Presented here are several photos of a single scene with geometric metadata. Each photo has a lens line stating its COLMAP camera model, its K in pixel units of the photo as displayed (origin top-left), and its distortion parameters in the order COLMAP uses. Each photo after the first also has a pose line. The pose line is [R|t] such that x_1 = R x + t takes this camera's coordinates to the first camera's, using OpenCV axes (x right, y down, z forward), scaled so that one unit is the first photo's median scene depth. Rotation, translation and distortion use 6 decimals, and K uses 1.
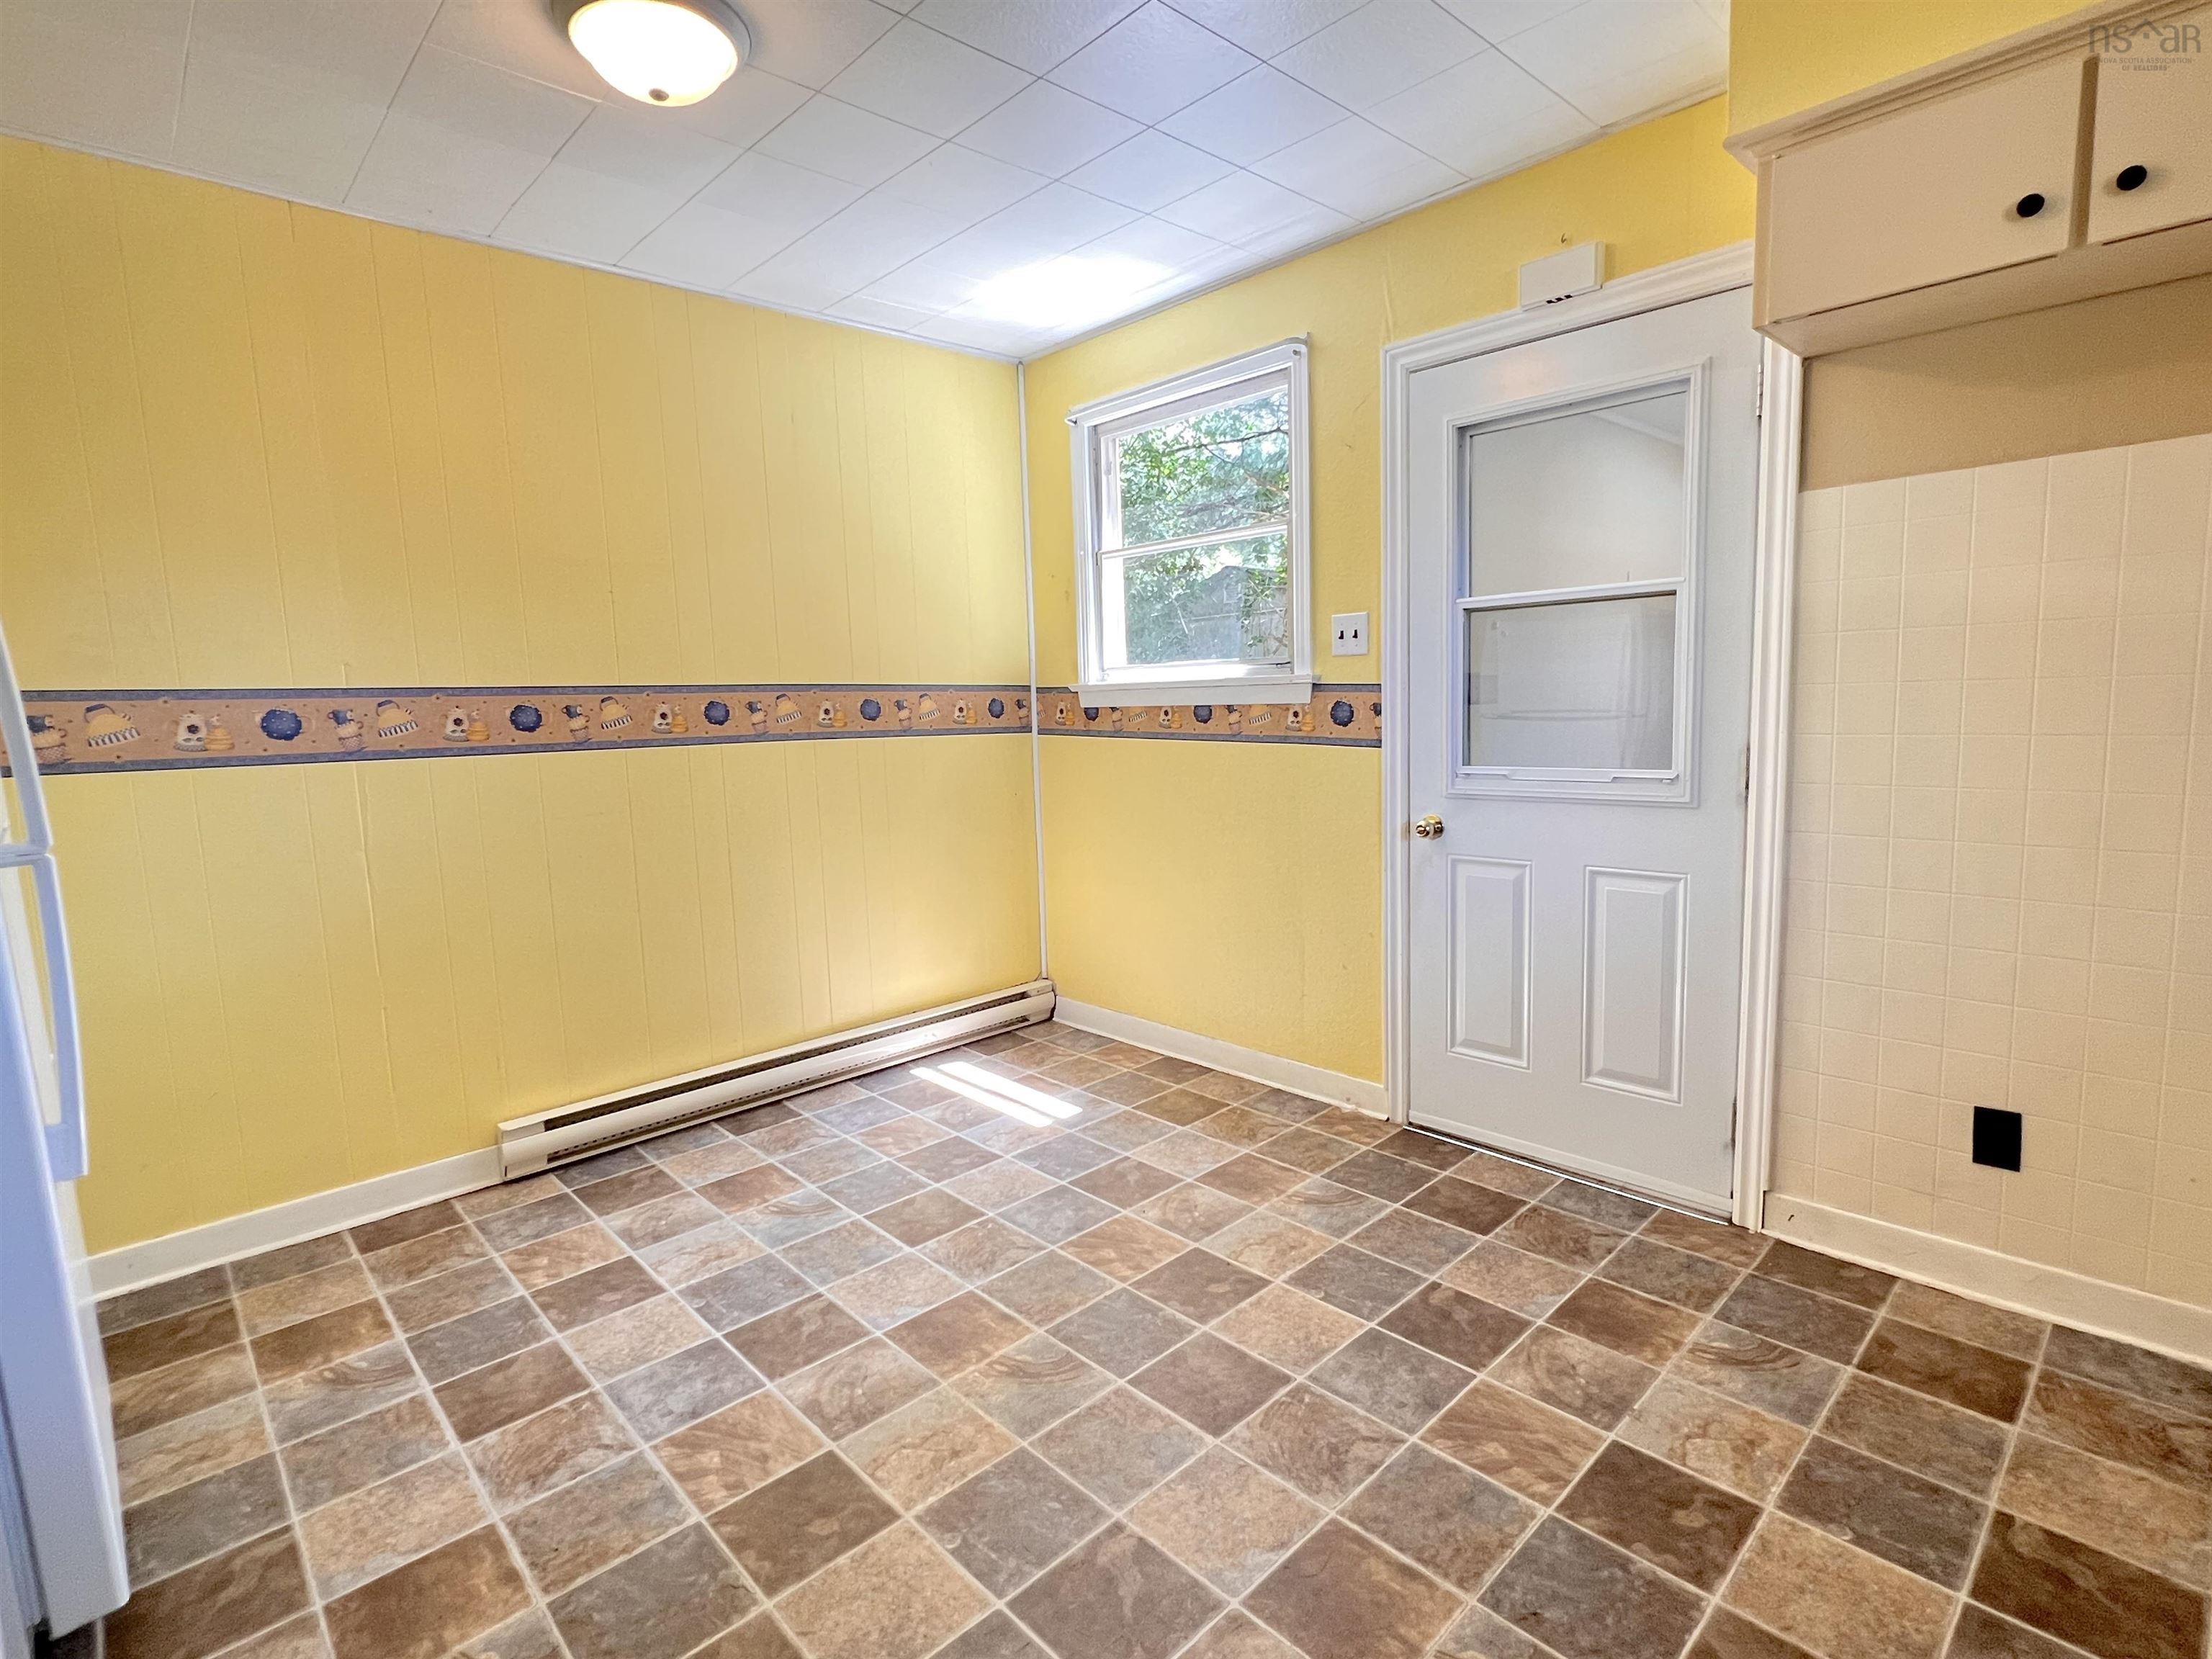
lens RADIAL K [[1070.4, 0, 1097.4], [0, 1070.4, 835.7], [0, 0, 1]] dist [0.003312, 0.000366]
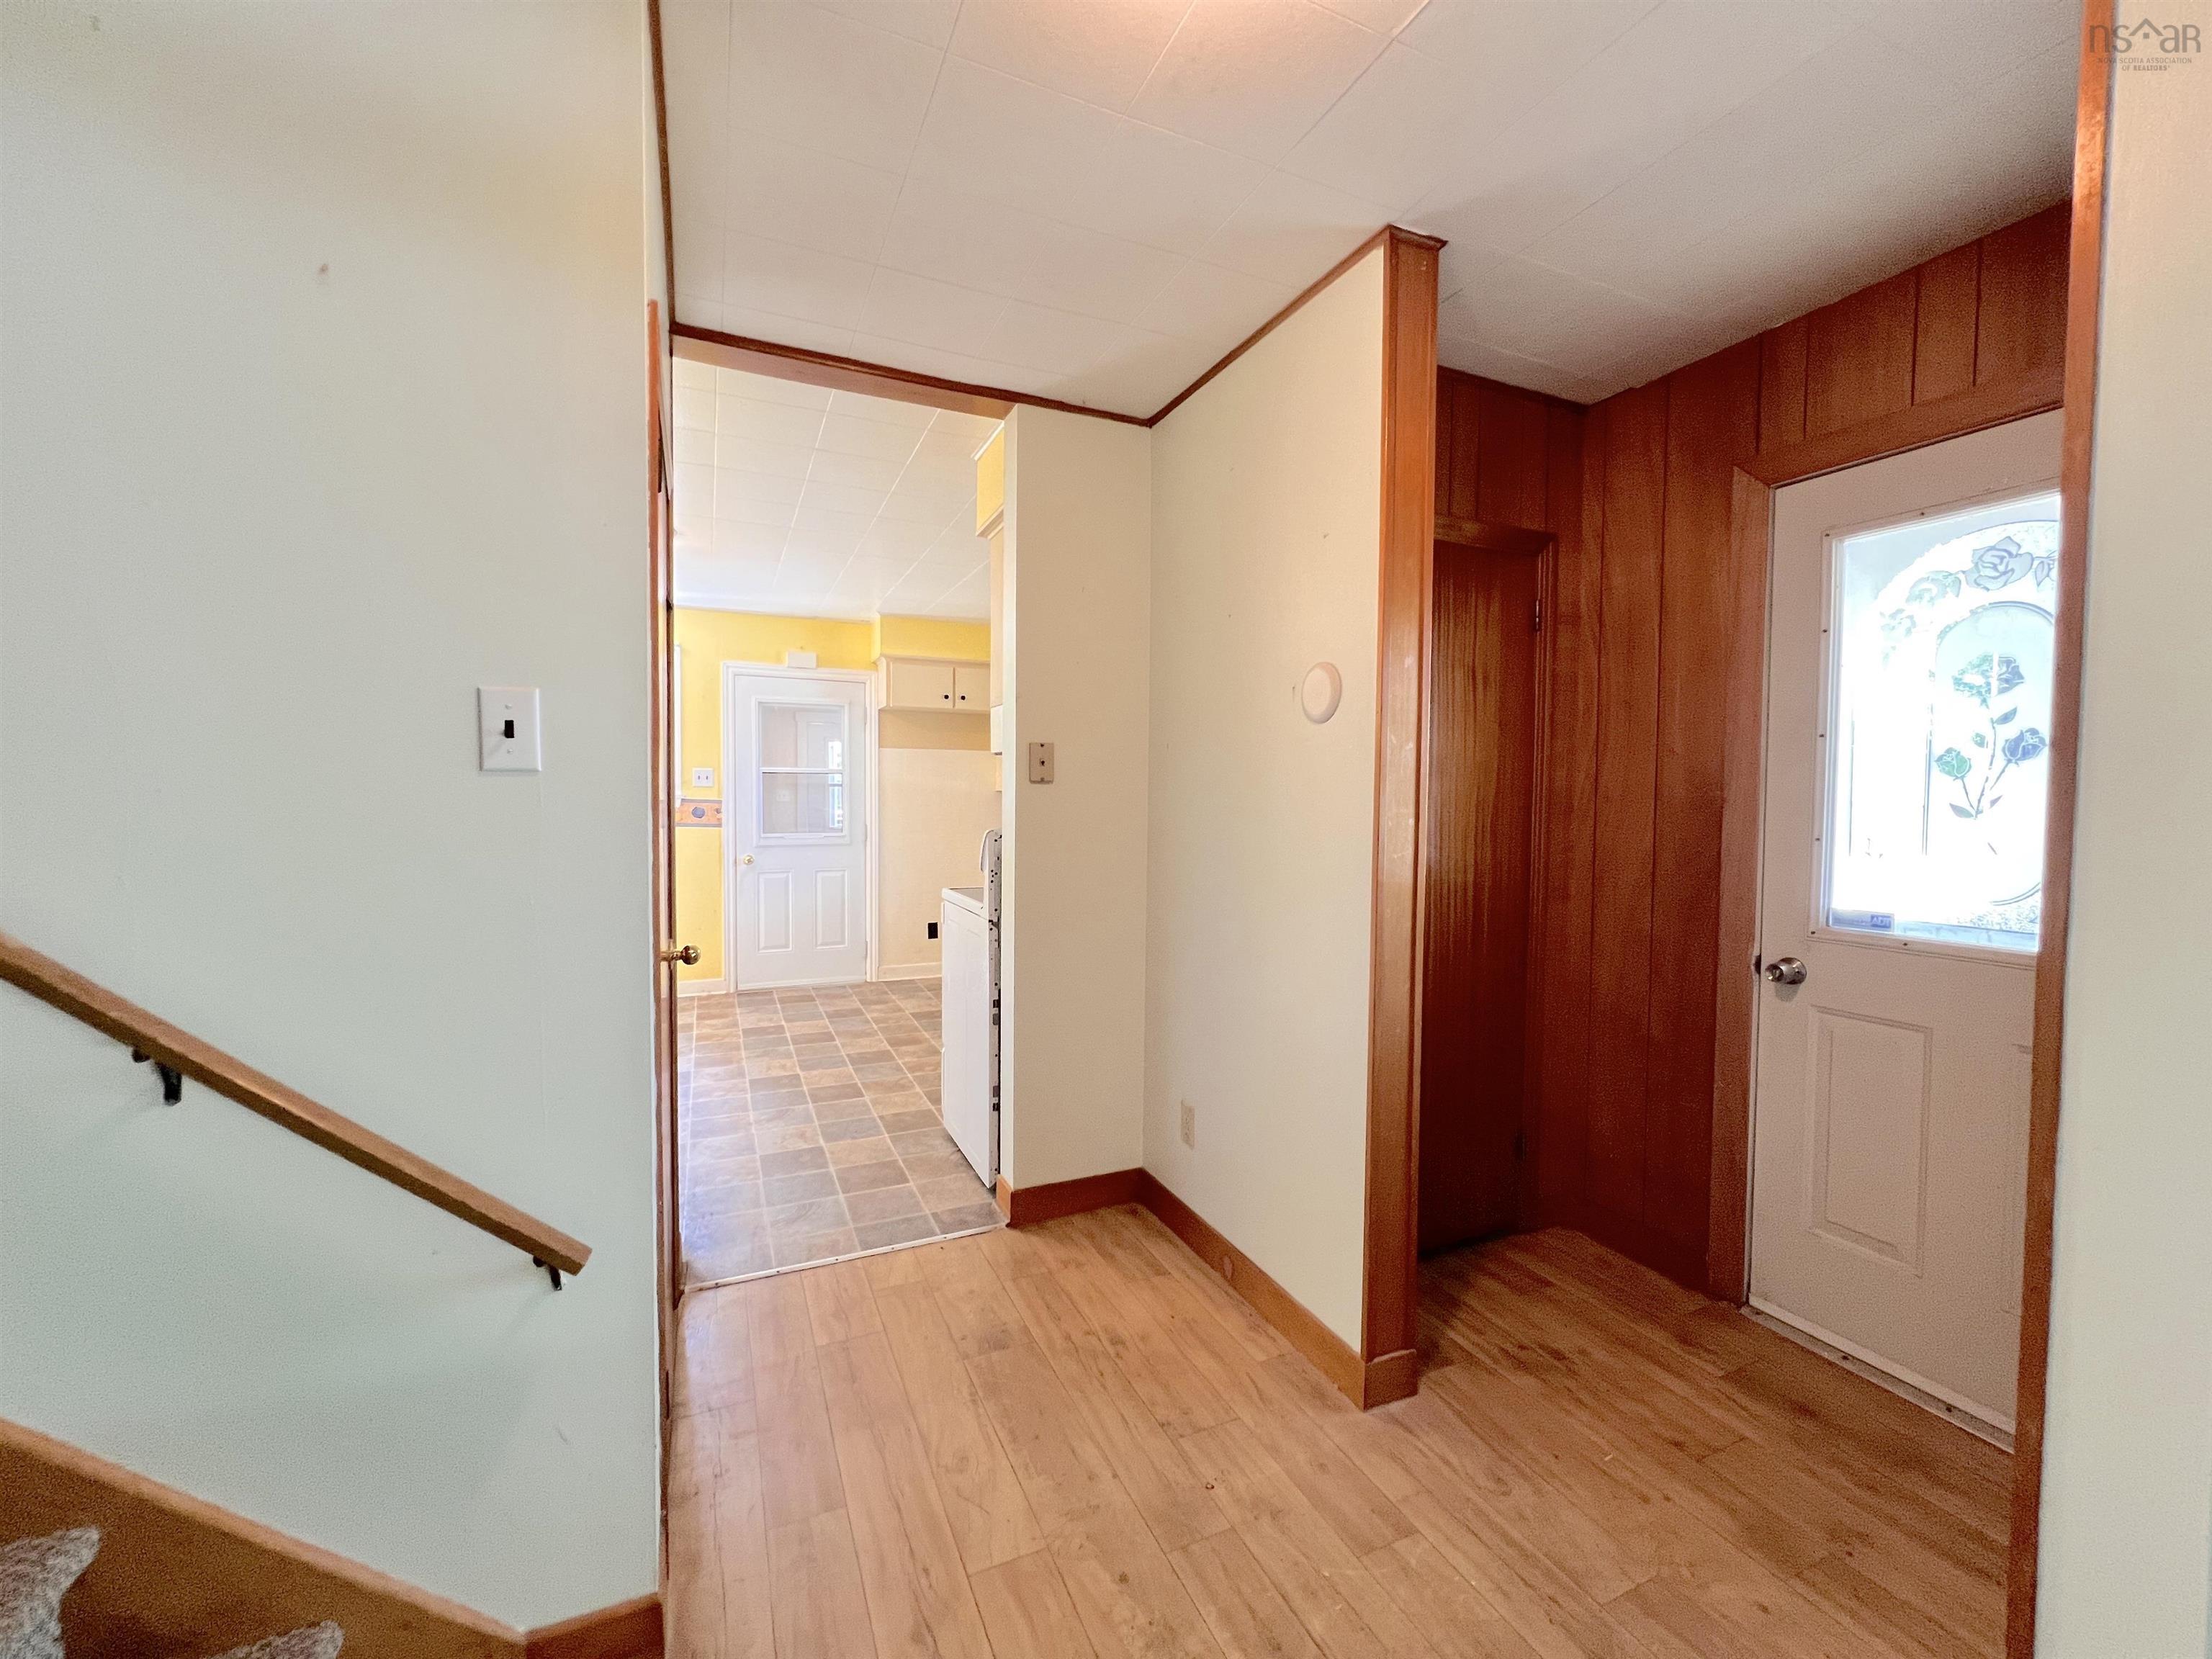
lens RADIAL K [[889.9, 0, 1104.6], [0, 889.9, 829.5], [0, 0, 1]] dist [0.001031, 0.000010]
pose [[0.319779, 0.005873, 0.947474, -1.310244], [0.115211, 0.992320, -0.045035, 0.105299], [-0.940462, 0.123560, 0.316646, -0.383901]]
